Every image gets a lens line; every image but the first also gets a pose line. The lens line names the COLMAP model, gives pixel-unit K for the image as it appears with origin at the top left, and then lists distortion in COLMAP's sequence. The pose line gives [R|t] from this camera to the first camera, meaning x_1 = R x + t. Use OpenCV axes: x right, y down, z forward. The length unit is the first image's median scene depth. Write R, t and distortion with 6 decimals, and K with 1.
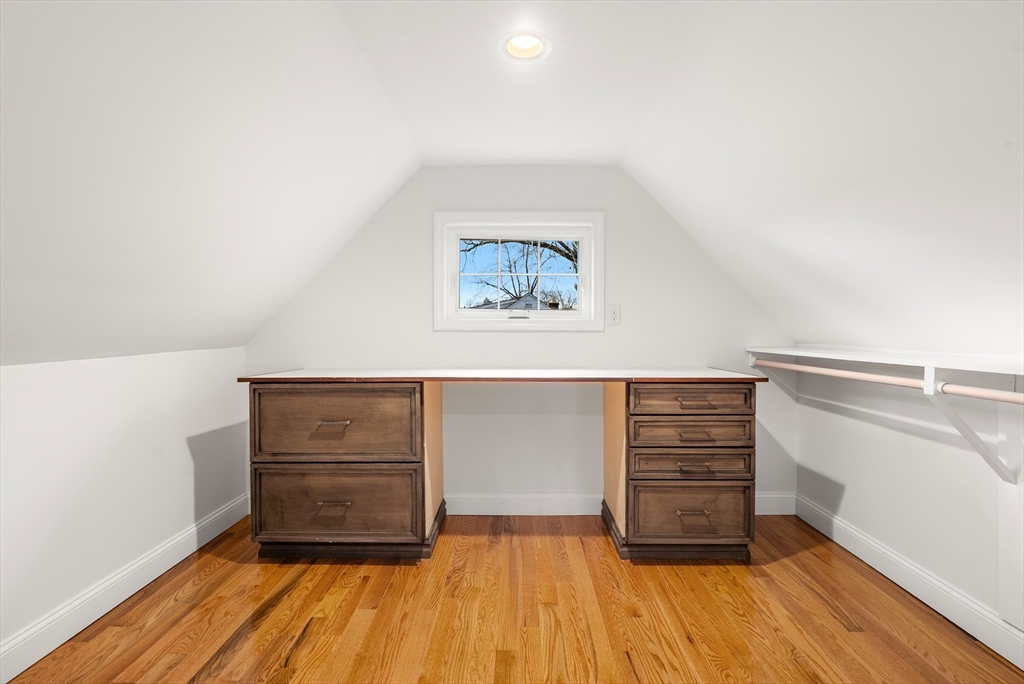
lens RADIAL K [[473.1, 0, 513.4], [0, 473.1, 337.7], [0, 0, 1]] dist [-0.008745, 0.002071]
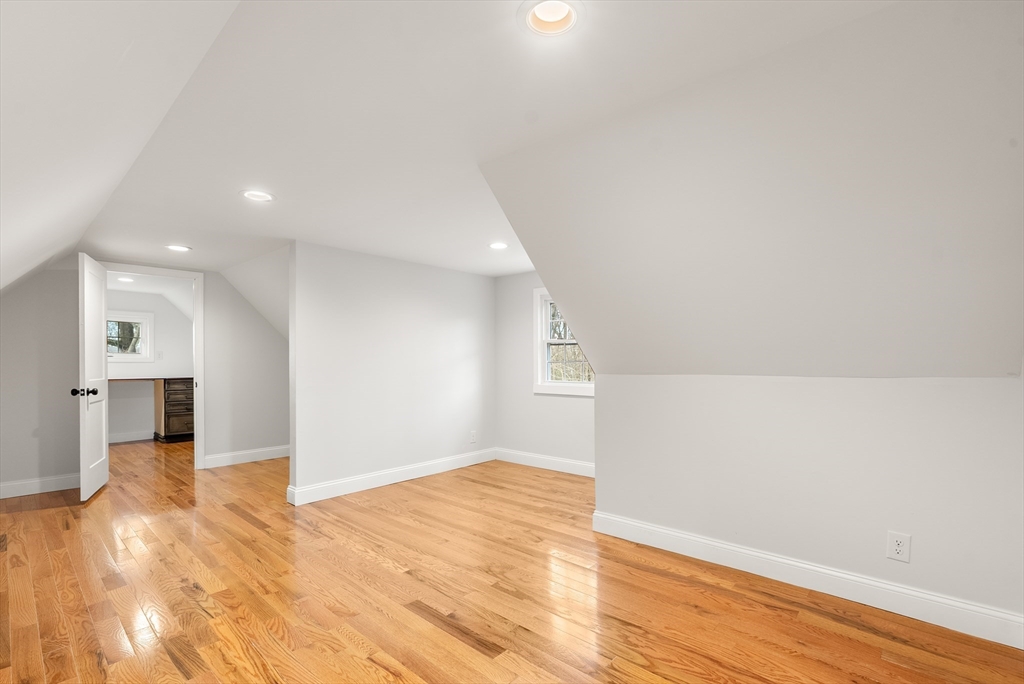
lens RADIAL K [[473.1, 0, 512.6], [0, 473.1, 349.3], [0, 0, 1]] dist [-0.008745, 0.002071]
pose [[0.666241, 0.000825, 0.745736, -0.486278], [0.029797, 0.999171, -0.027725, 0.052602], [-0.745141, 0.040692, 0.665665, -2.497242]]
